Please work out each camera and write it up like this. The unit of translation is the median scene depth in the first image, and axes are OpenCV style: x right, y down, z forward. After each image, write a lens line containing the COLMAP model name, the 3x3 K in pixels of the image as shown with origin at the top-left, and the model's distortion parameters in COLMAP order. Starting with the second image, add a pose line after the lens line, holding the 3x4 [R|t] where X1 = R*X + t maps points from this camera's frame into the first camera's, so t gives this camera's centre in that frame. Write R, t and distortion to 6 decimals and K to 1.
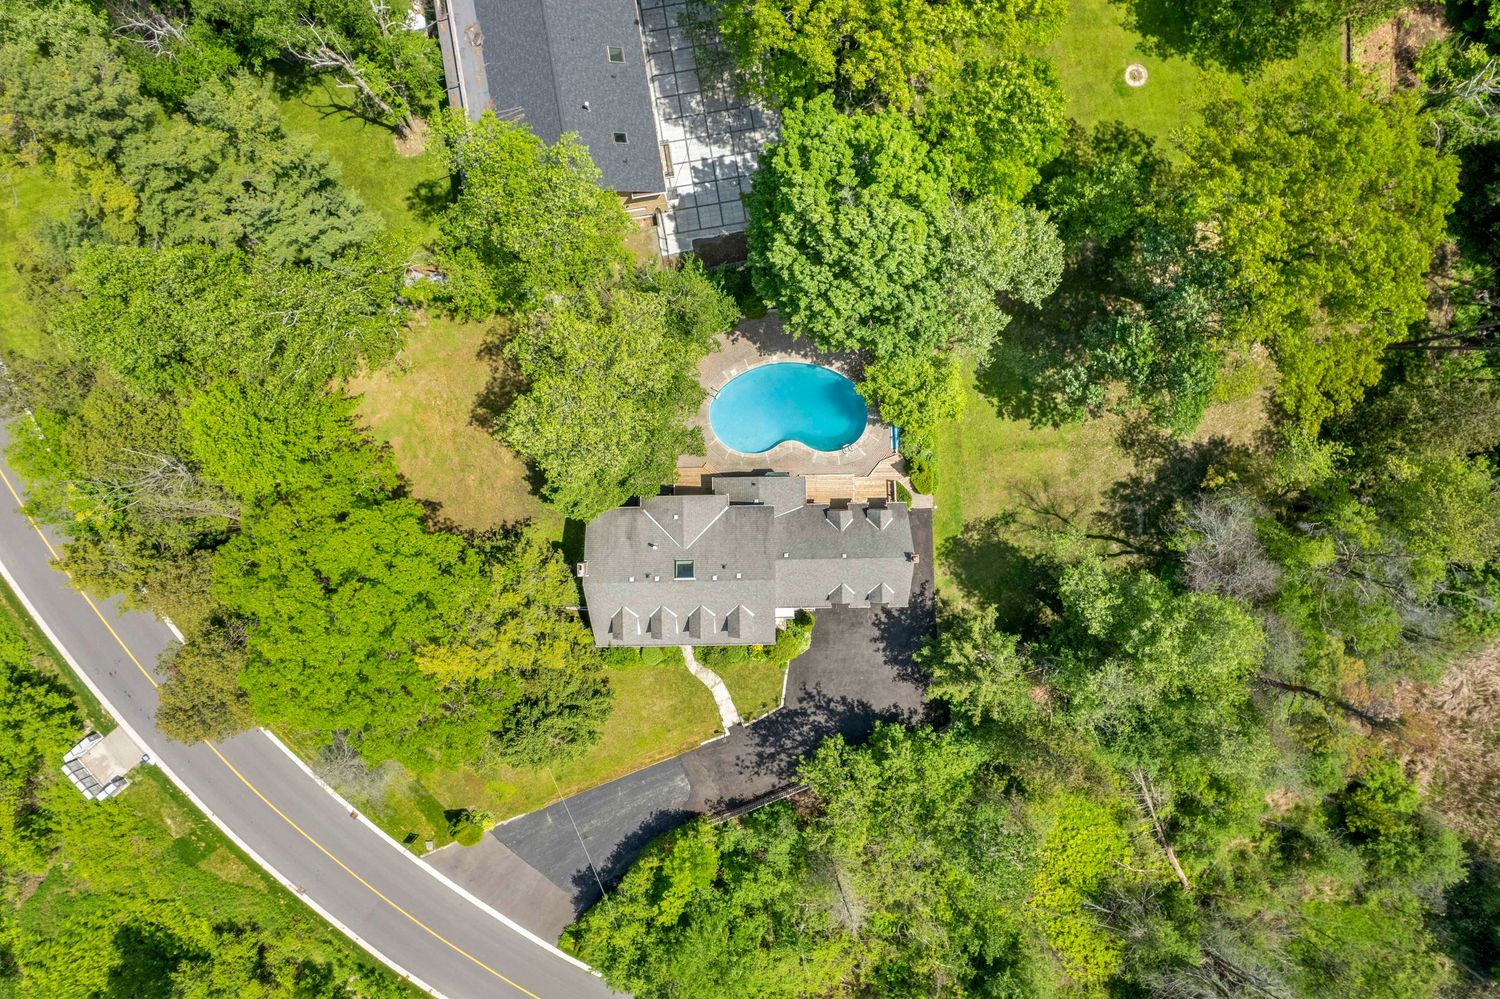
lens RADIAL K [[931.2, 0, 757.4], [0, 931.2, 500.0], [0, 0, 1]] dist [-0.073324, 0.056223]
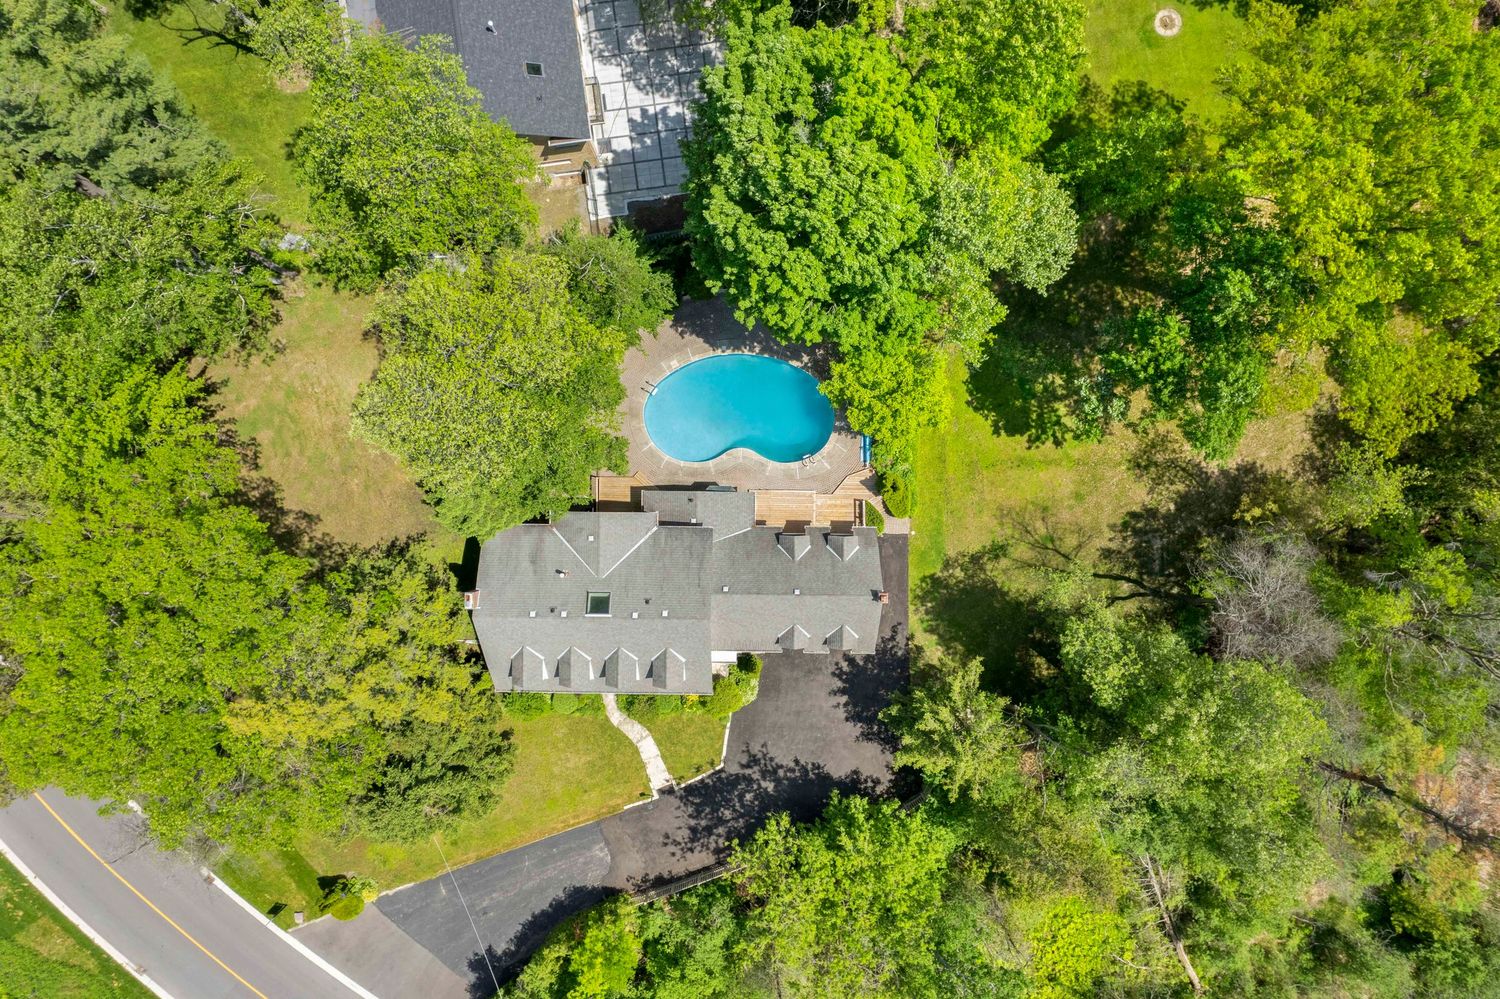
lens RADIAL K [[931.2, 0, 757.4], [0, 931.2, 500.0], [0, 0, 1]] dist [-0.073324, 0.056223]
pose [[0.999546, 0.029234, 0.007297, 0.047411], [-0.029199, 0.999562, -0.004789, -0.014557], [-0.007434, 0.004573, 0.999962, 0.174014]]
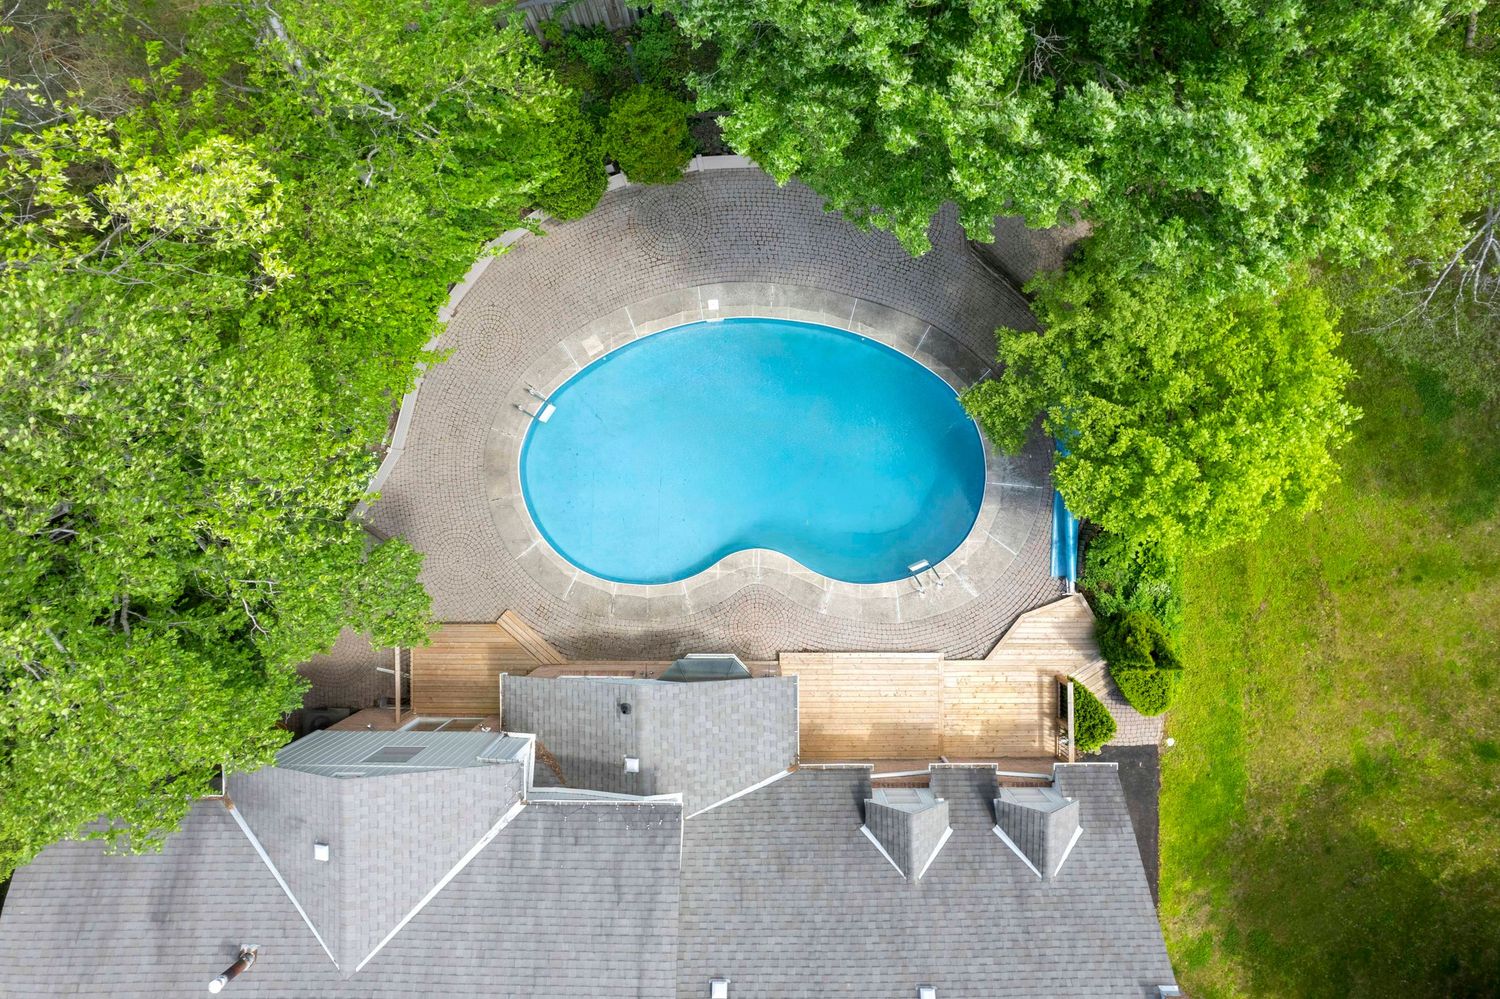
lens RADIAL K [[931.2, 0, 757.4], [0, 931.2, 500.0], [0, 0, 1]] dist [-0.073324, 0.056223]
pose [[0.999818, 0.017066, -0.008530, 0.039537], [-0.017180, 0.999762, -0.013470, -0.079382], [0.008298, 0.013614, 0.999873, 0.678788]]
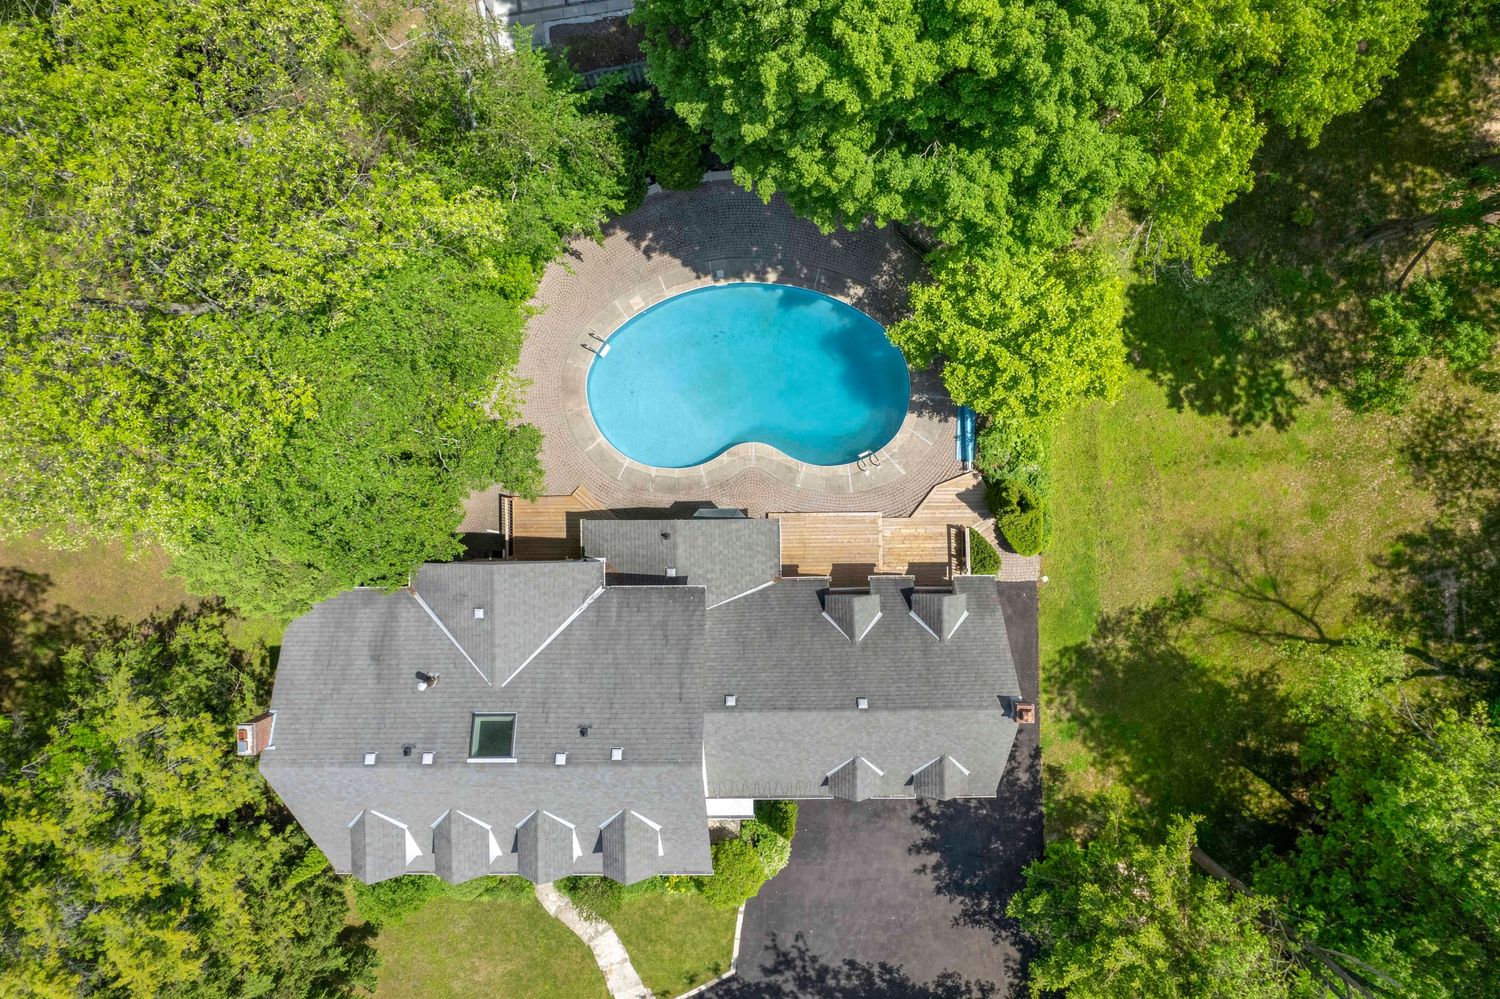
lens RADIAL K [[931.2, 0, 757.4], [0, 931.2, 500.0], [0, 0, 1]] dist [-0.073324, 0.056223]
pose [[0.999962, 0.007371, -0.004699, 0.042204], [-0.007424, 0.999908, -0.011361, -0.029155], [0.004614, 0.011395, 0.999924, 0.525230]]
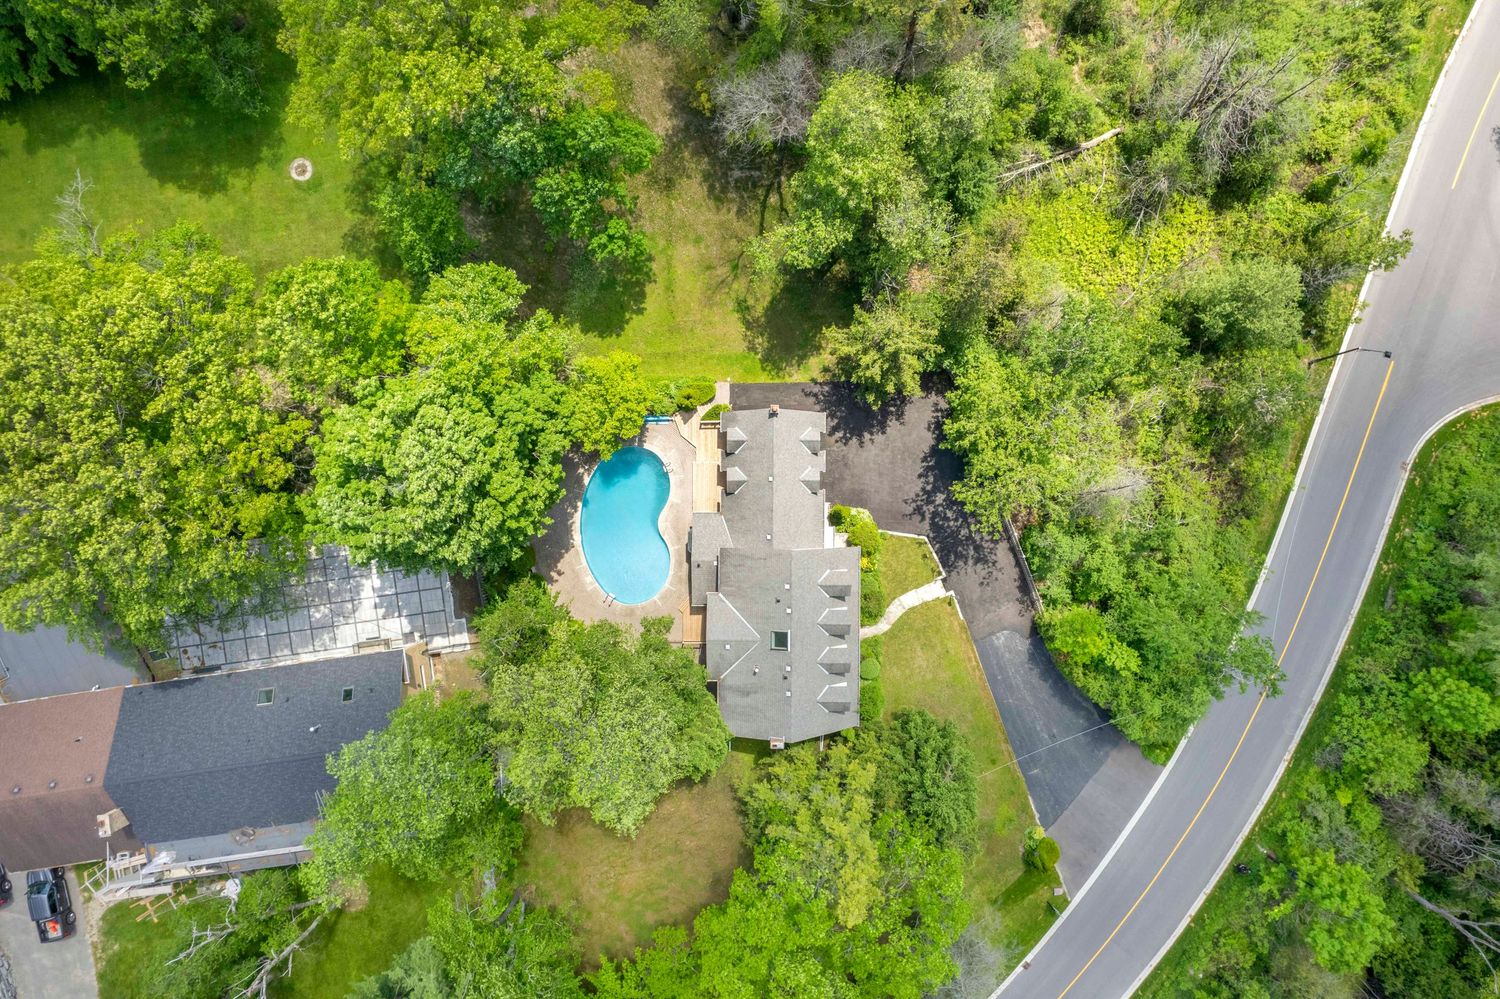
lens RADIAL K [[931.2, 0, 757.4], [0, 931.2, 500.0], [0, 0, 1]] dist [-0.073324, 0.056223]
pose [[0.023170, -0.999717, -0.005311, 0.071199], [0.999702, 0.023210, -0.007580, 0.050554], [0.007701, -0.005134, 0.999957, 0.002486]]
